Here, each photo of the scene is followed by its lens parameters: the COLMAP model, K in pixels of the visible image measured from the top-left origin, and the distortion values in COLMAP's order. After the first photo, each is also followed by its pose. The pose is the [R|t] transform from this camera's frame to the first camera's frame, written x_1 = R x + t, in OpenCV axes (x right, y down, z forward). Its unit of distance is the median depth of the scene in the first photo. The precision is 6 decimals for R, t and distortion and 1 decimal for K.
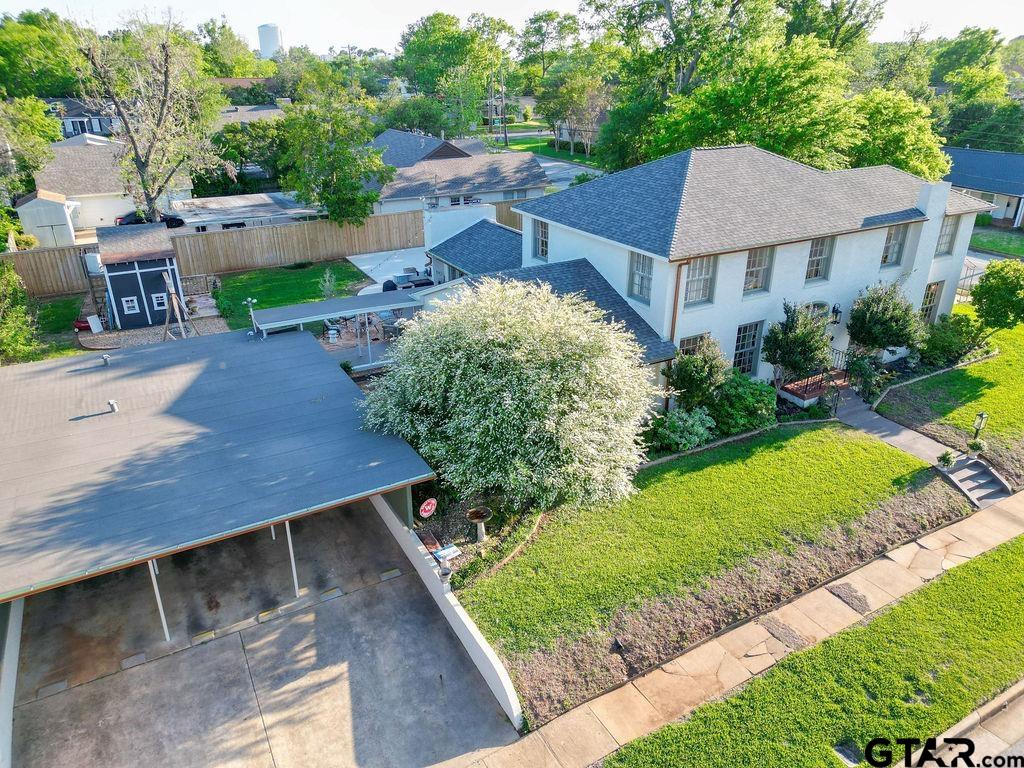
lens RADIAL K [[716.6, 0, 514.4], [0, 716.6, 382.8], [0, 0, 1]] dist [0.076662, -0.074260]
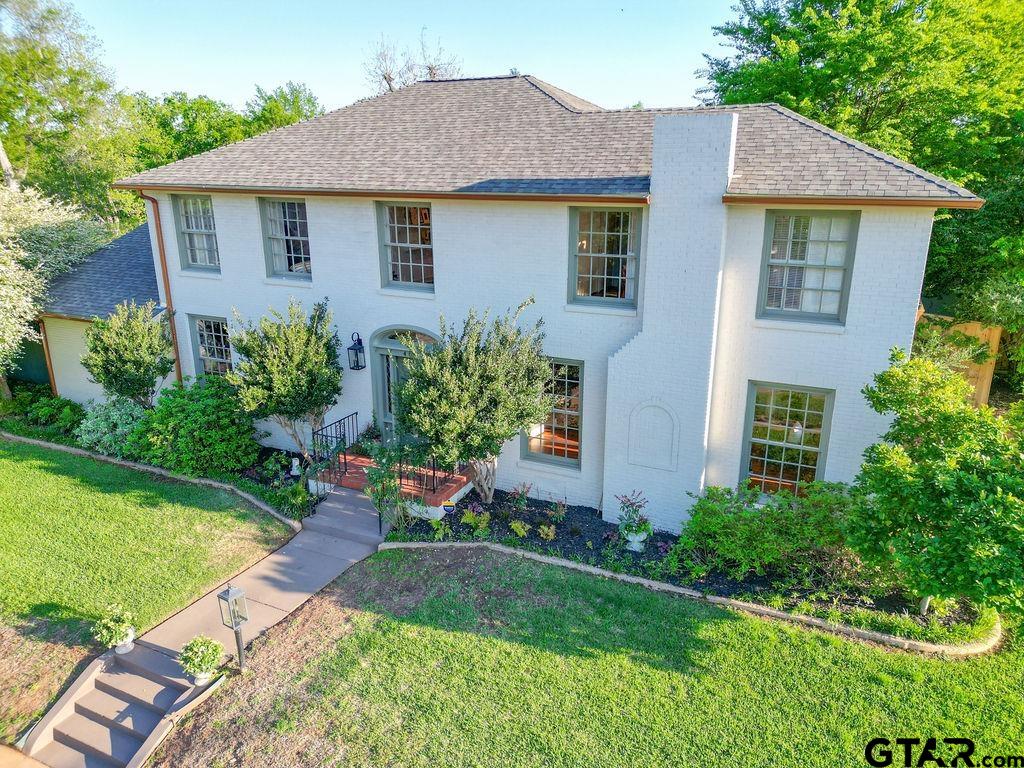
lens RADIAL K [[746.0, 0, 512.0], [0, 746.0, 384.0], [0, 0, 1]] dist [0.075674, -0.090348]
pose [[0.579212, 0.240233, -0.778975, 1.455615], [-0.330749, 0.942656, 0.044782, -0.192903], [0.745063, 0.231707, 0.625454, 1.164412]]
